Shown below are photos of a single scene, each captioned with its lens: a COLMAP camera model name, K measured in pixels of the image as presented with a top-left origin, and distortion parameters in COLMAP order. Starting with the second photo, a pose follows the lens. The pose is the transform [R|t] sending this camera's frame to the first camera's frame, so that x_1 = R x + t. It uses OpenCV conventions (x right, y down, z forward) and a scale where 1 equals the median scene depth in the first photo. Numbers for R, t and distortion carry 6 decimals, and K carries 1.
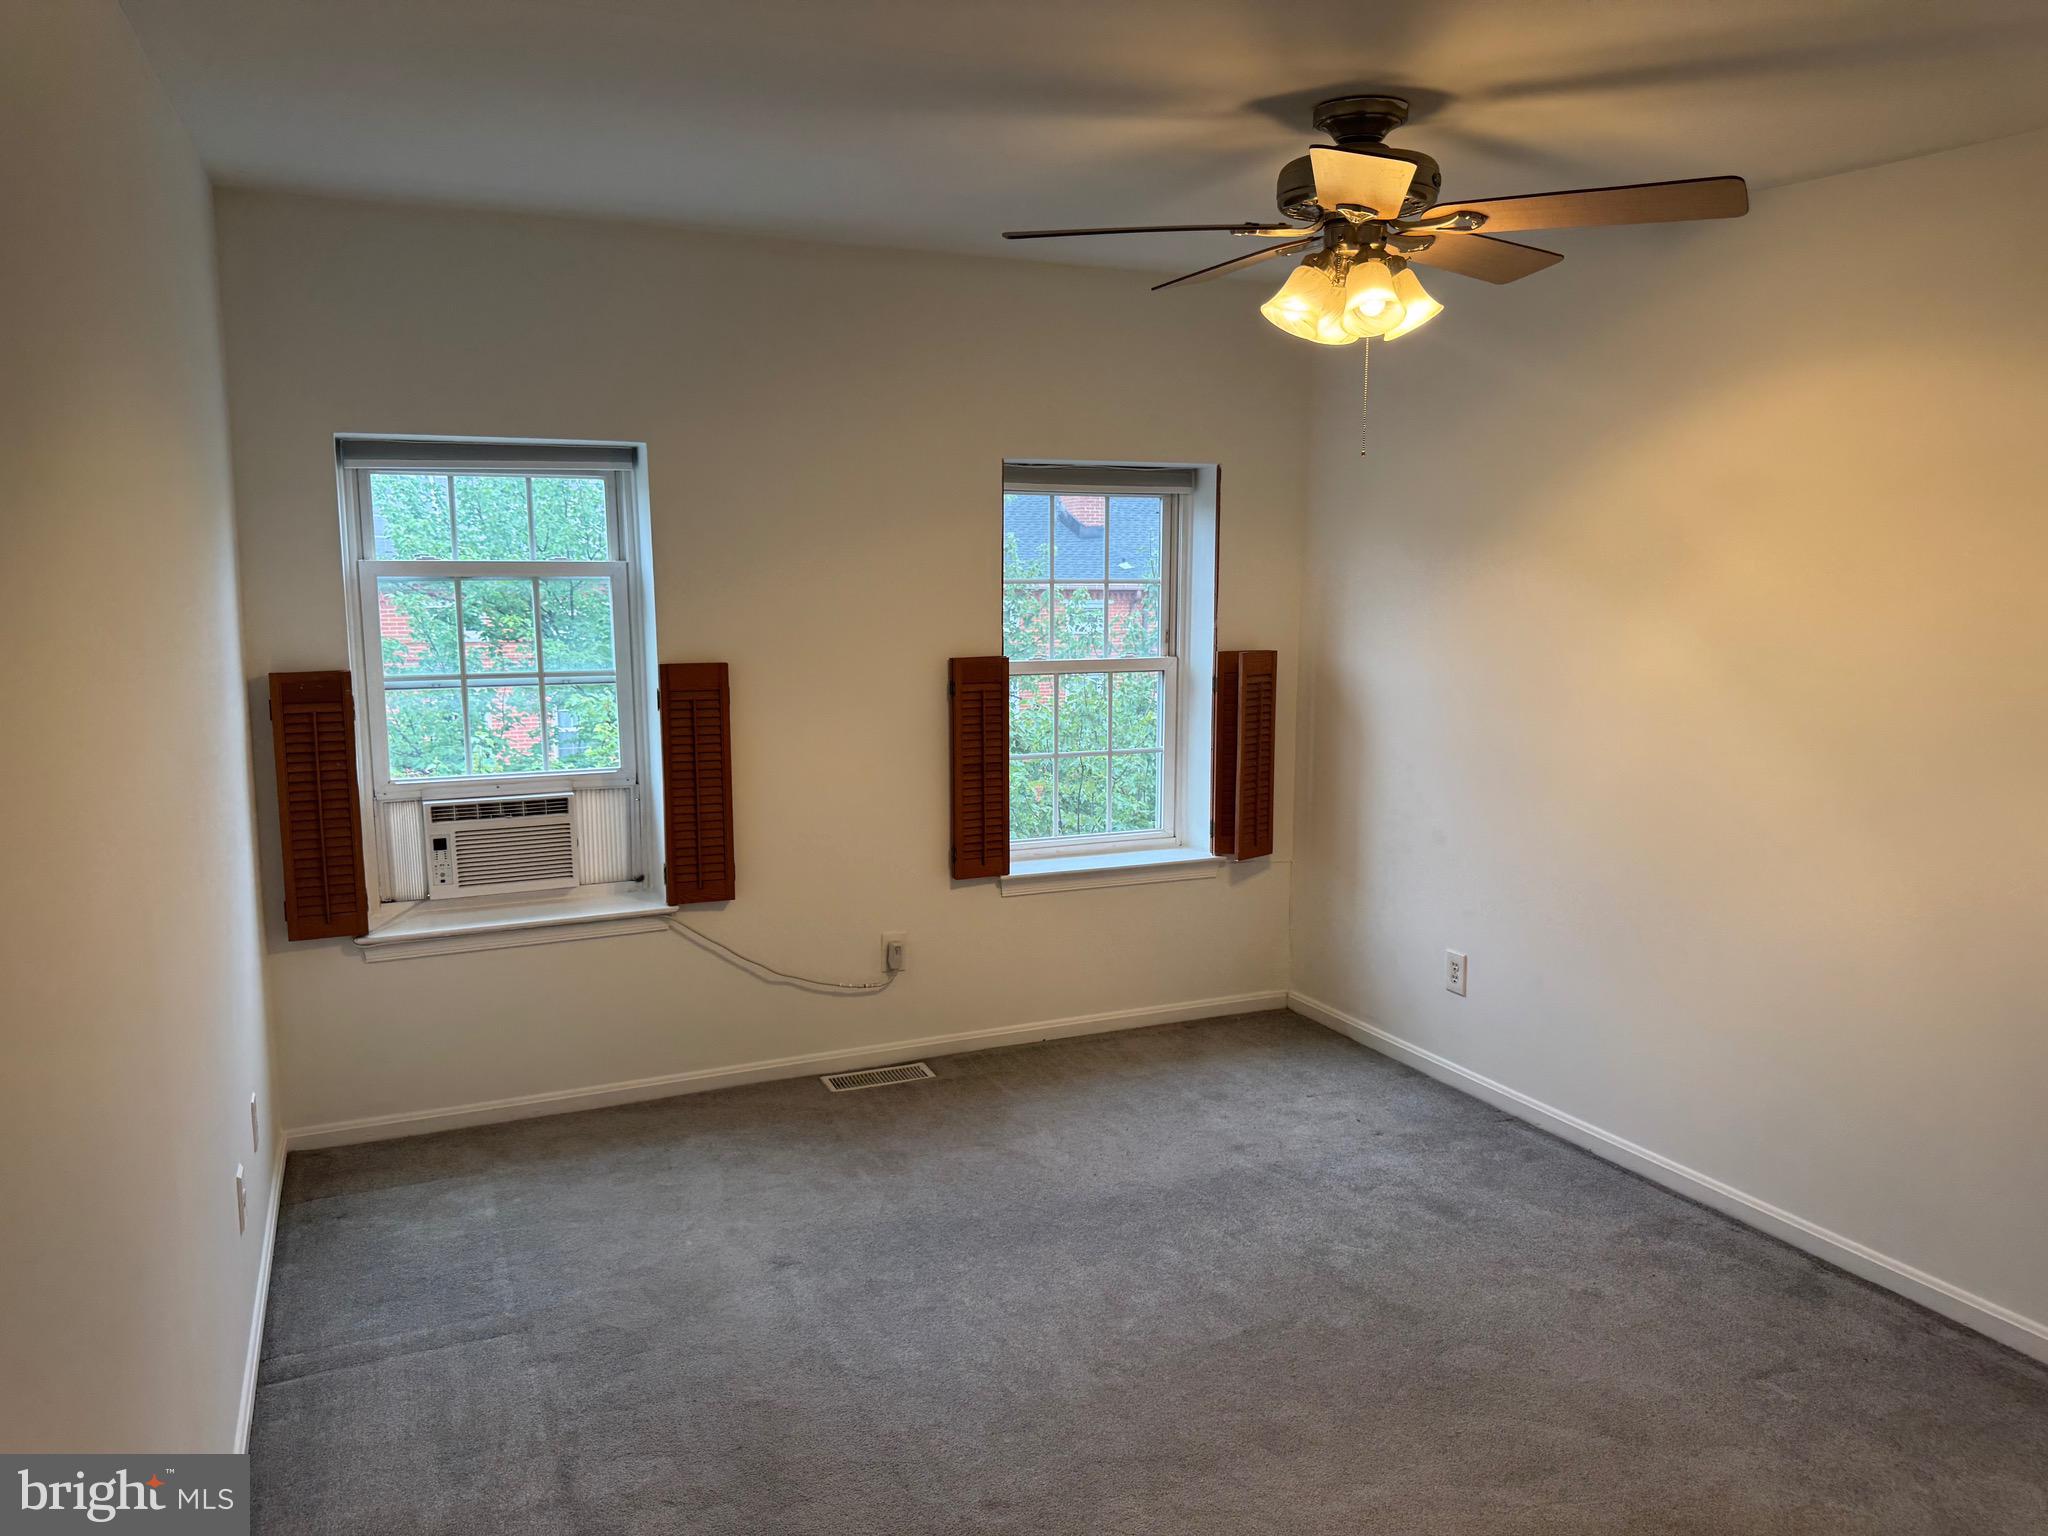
lens RADIAL K [[1461.2, 0, 1031.1], [0, 1461.2, 752.4], [0, 0, 1]] dist [0.069942, -0.088778]
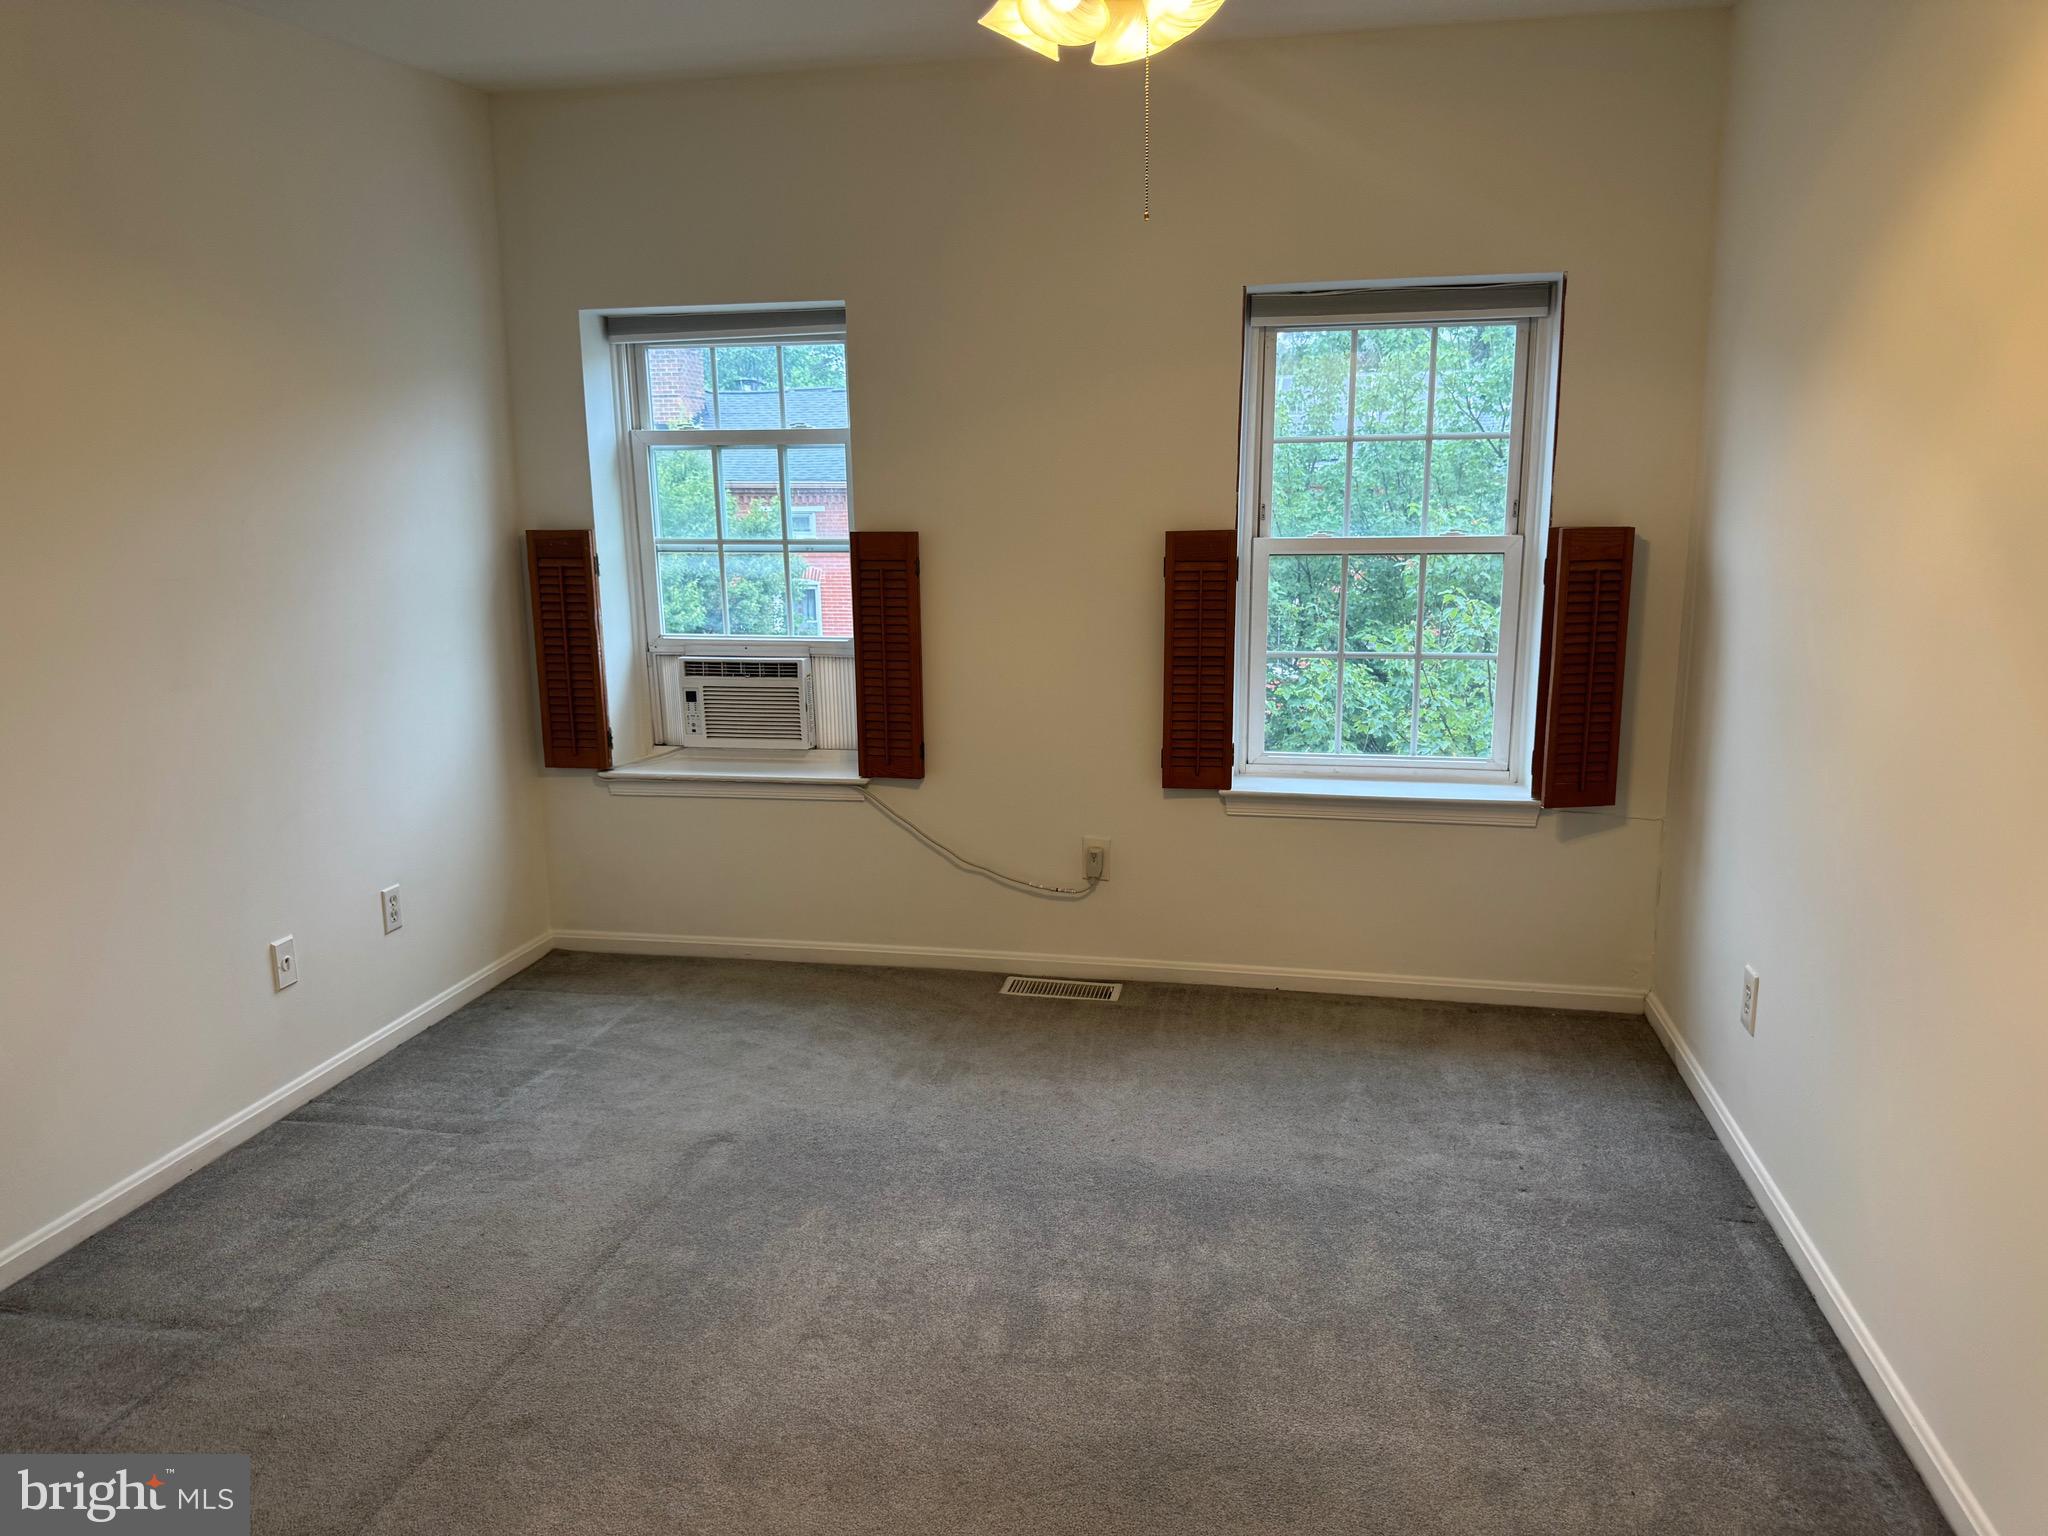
lens RADIAL K [[1461.2, 0, 942.6], [0, 1461.2, 768.6], [0, 0, 1]] dist [0.069942, -0.088778]
pose [[0.810495, 0.107393, -0.575817, 0.366022], [-0.061097, 0.993186, 0.099238, -0.003207], [0.582551, -0.045251, 0.811534, 0.225864]]
